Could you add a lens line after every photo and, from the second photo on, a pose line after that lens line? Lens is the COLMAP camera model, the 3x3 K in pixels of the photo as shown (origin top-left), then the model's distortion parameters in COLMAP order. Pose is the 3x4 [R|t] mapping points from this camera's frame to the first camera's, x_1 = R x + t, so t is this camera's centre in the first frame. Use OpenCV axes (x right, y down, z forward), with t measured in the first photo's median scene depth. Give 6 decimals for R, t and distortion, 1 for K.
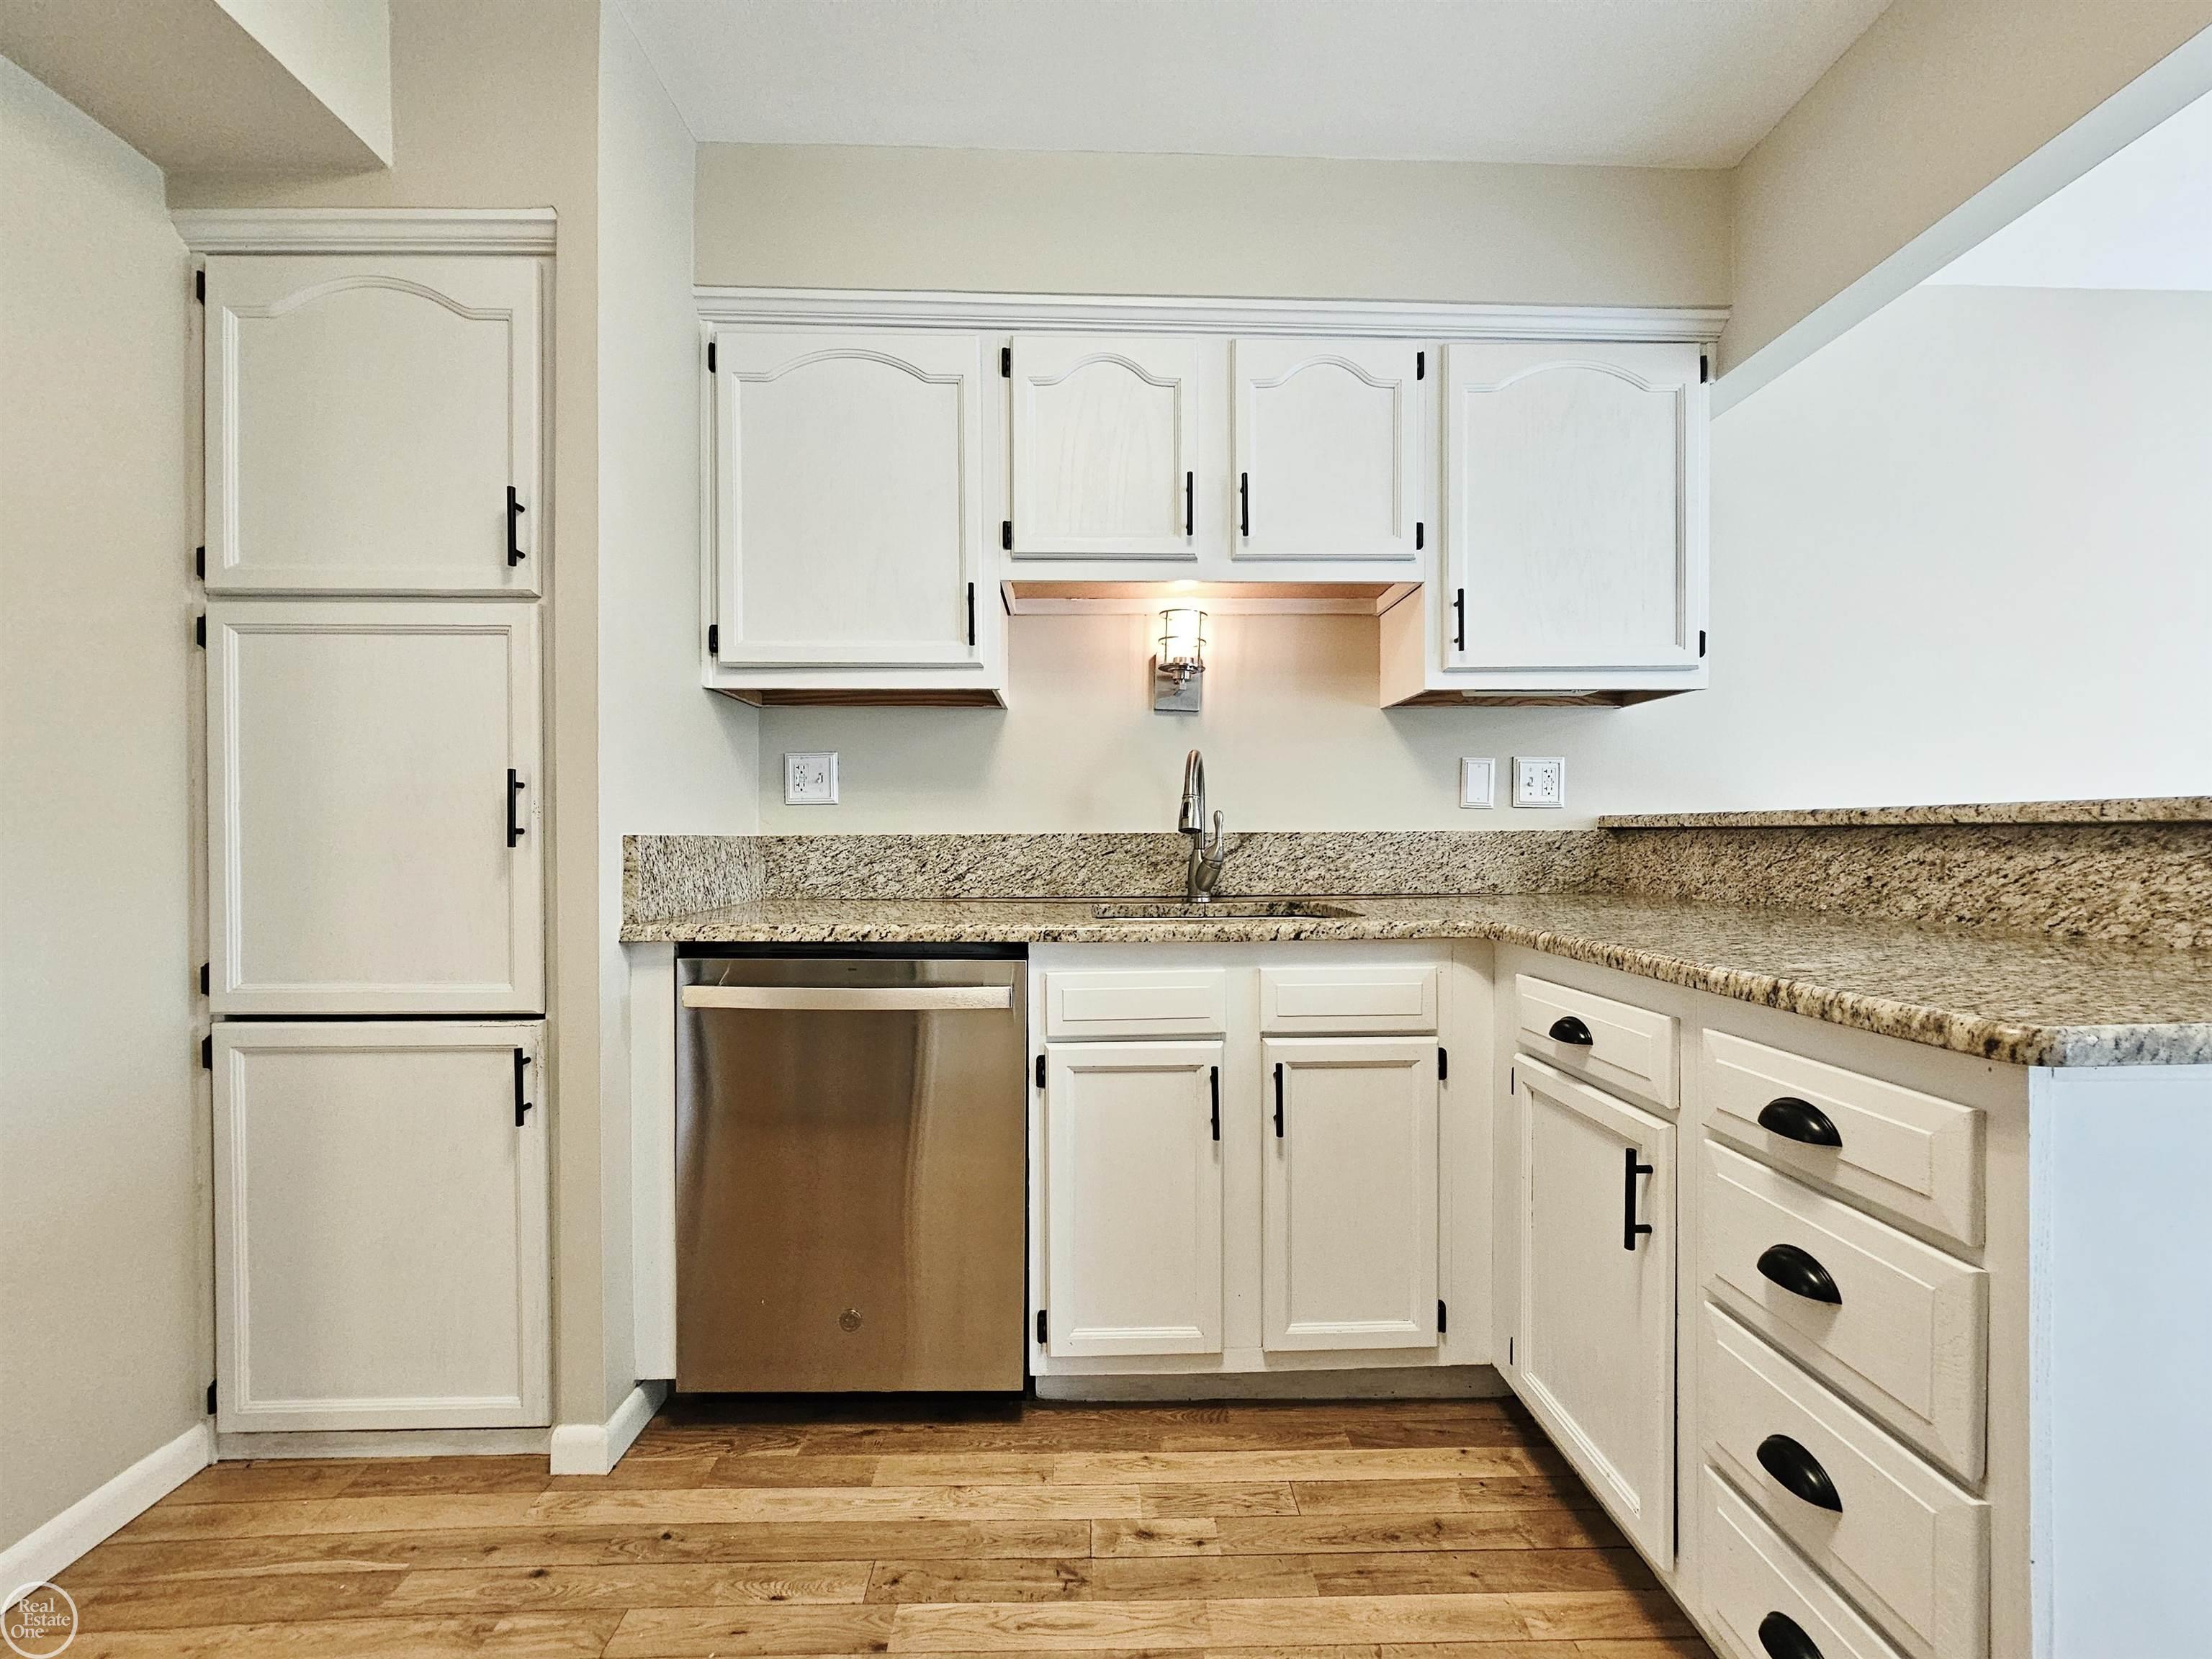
lens RADIAL K [[905.9, 0, 1111.1], [0, 905.9, 849.4], [0, 0, 1]] dist [0.001495, 0.000525]
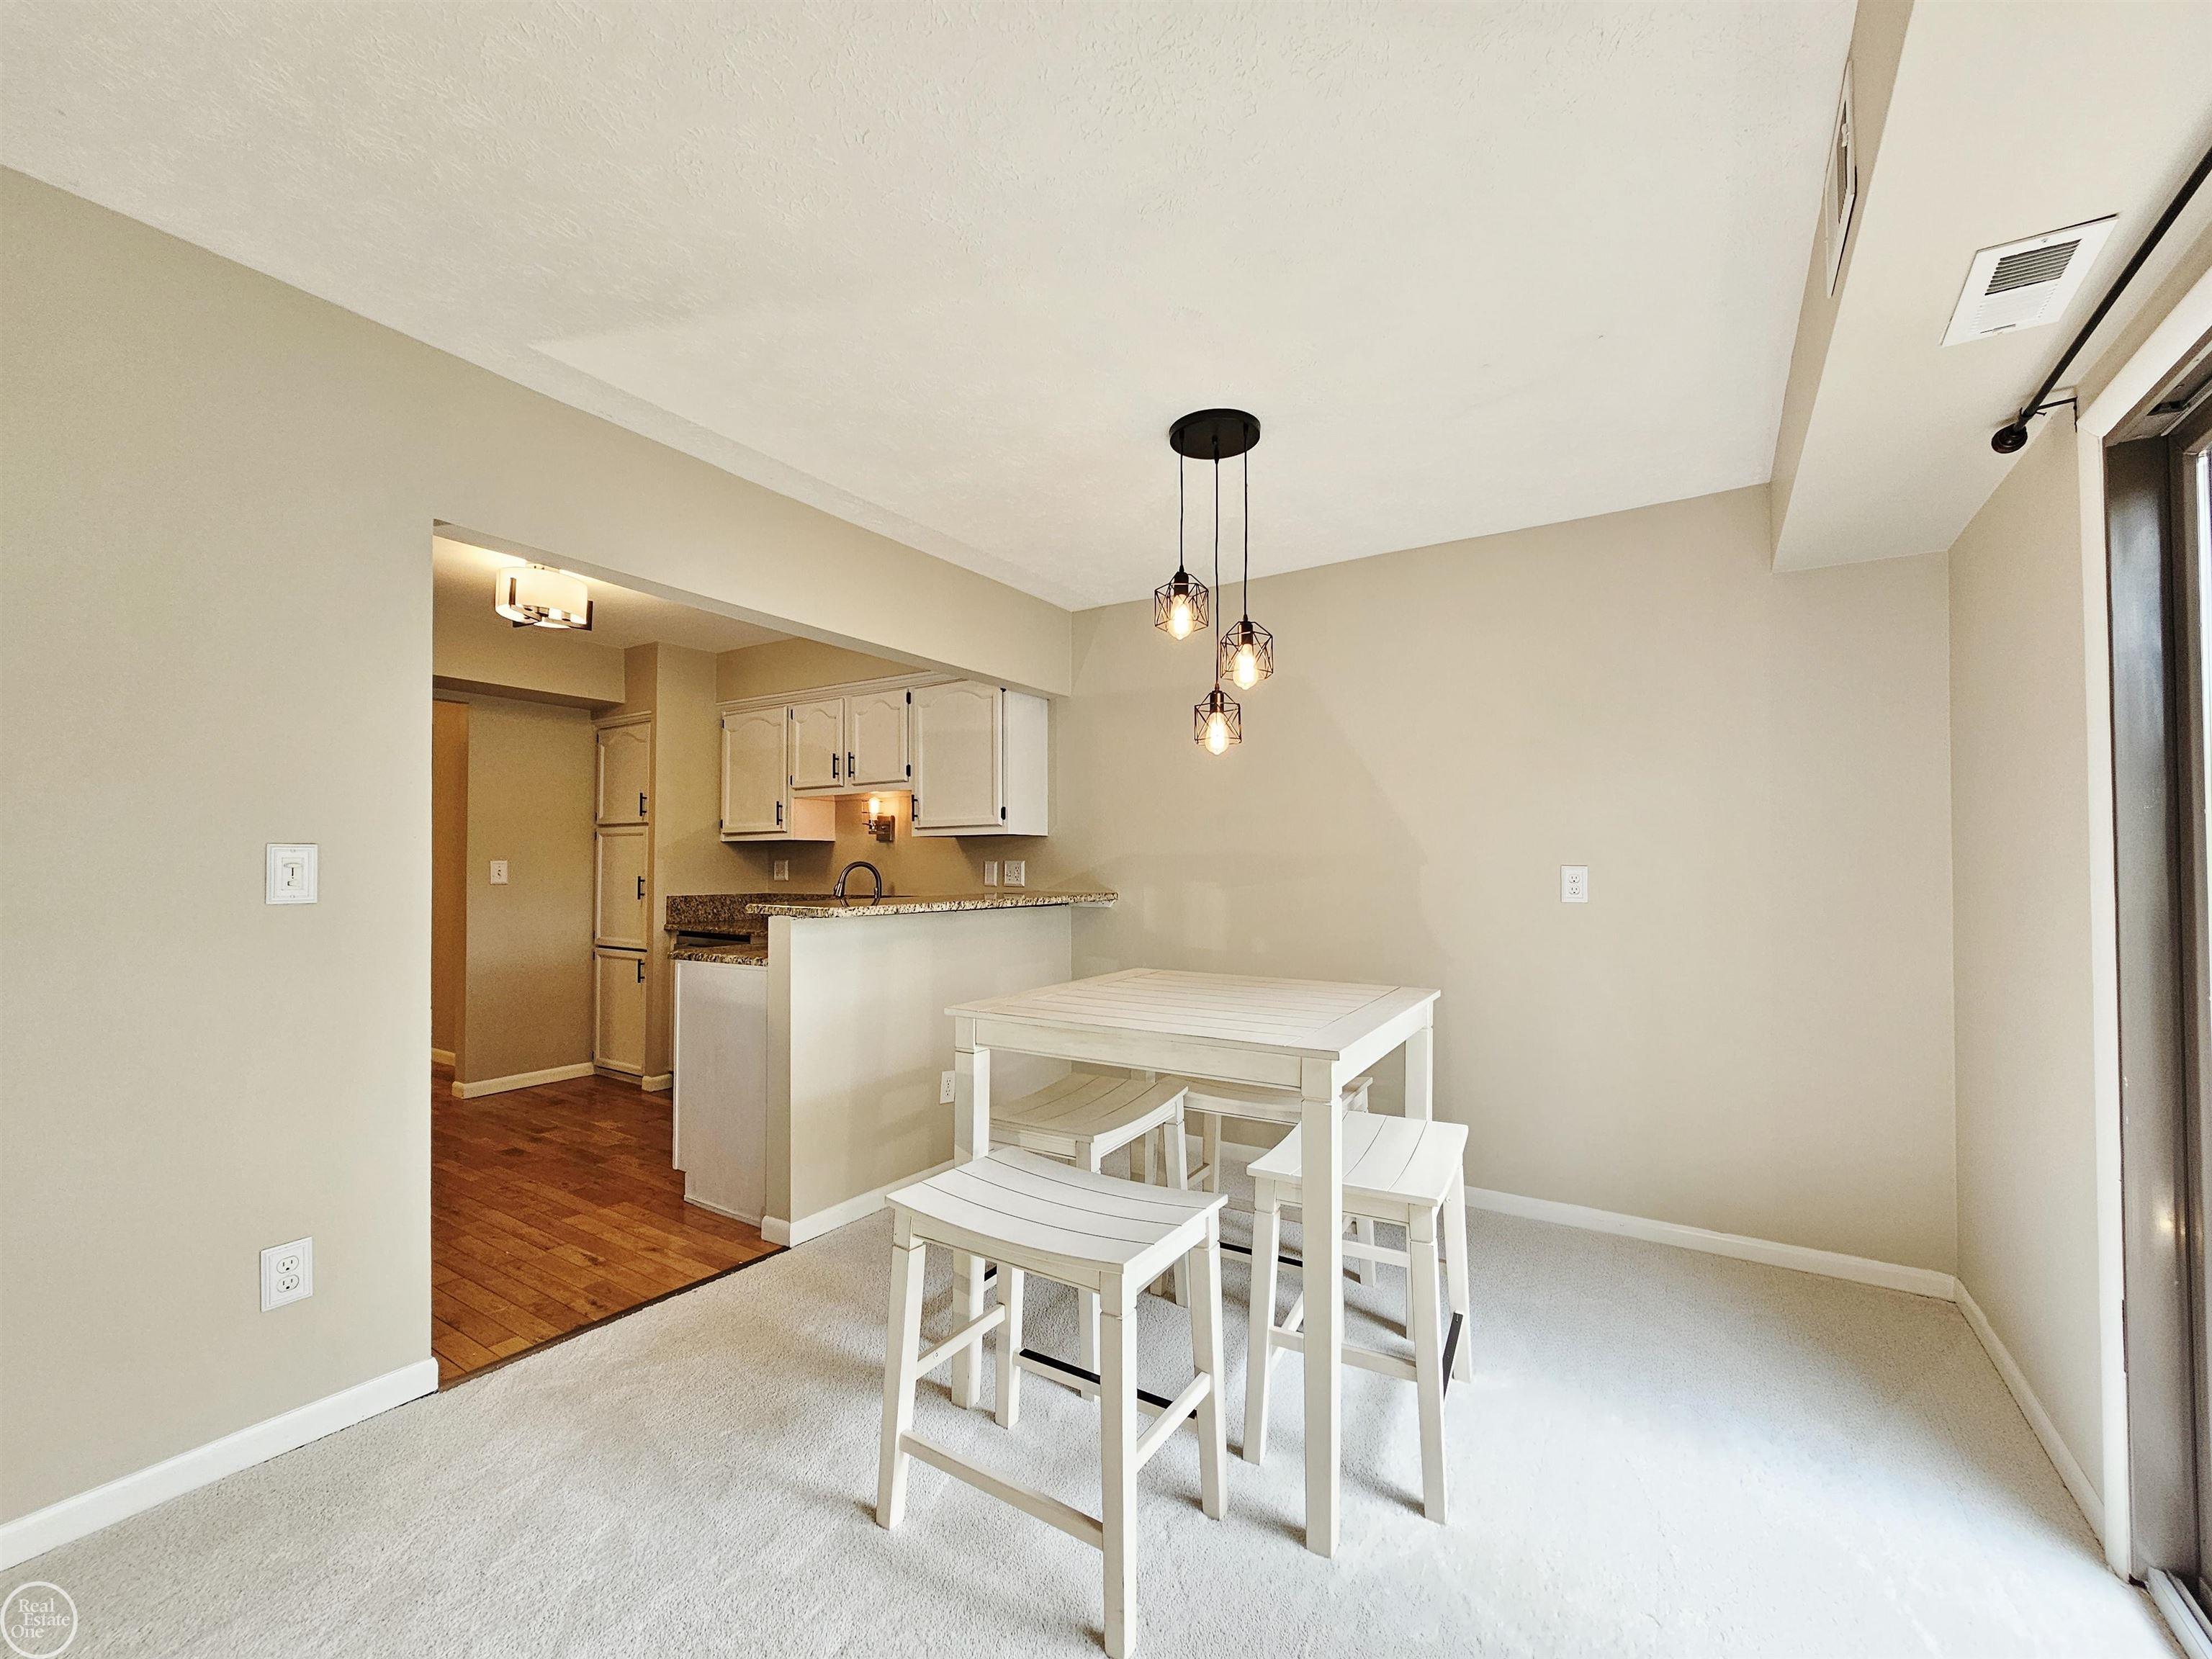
lens RADIAL K [[905.9, 0, 1111.1], [0, 905.9, 849.4], [0, 0, 1]] dist [0.001495, 0.000525]
pose [[0.824530, -0.006890, -0.565776, 2.471312], [-0.010342, 0.999575, -0.027245, -0.105208], [0.565724, 0.028316, 0.824109, -0.721056]]
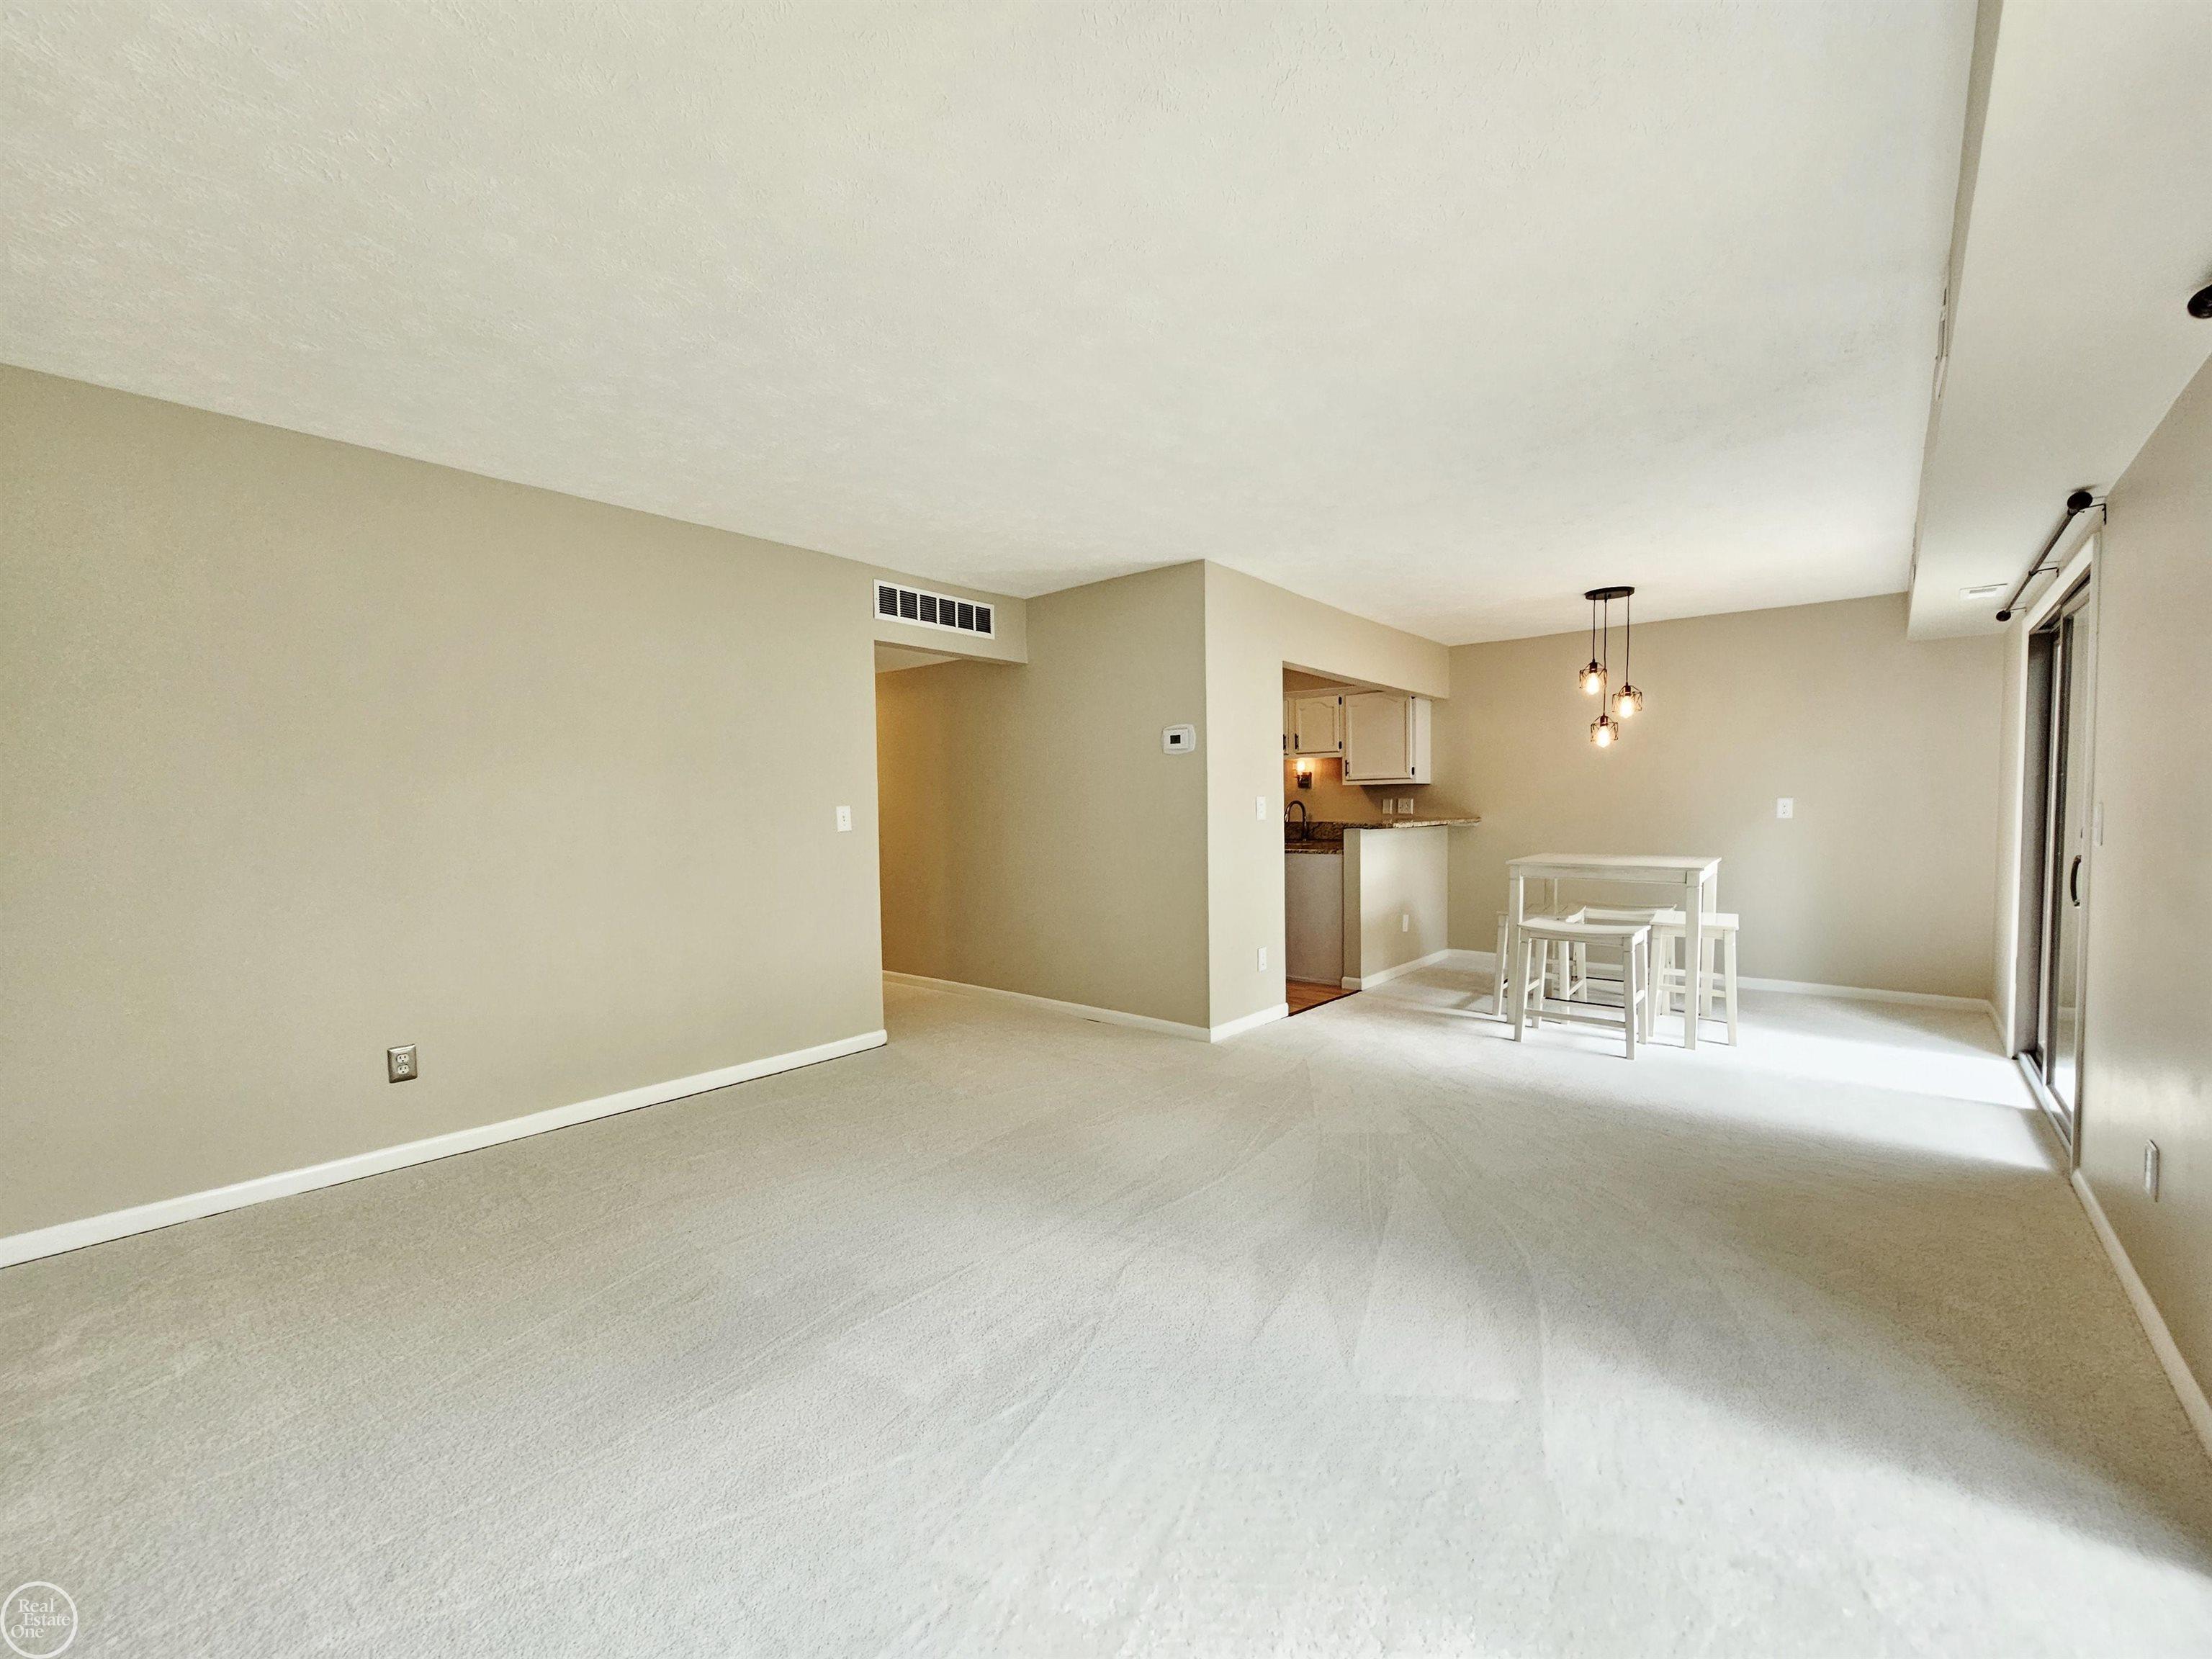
lens RADIAL K [[907.4, 0, 1111.0], [0, 907.4, 840.7], [0, 0, 1]] dist [-0.001550, -0.000207]
pose [[0.747526, 0.022603, -0.663848, 2.586015], [-0.000097, 0.999425, 0.033919, -0.086836], [0.664232, -0.025291, 0.747098, -2.996025]]
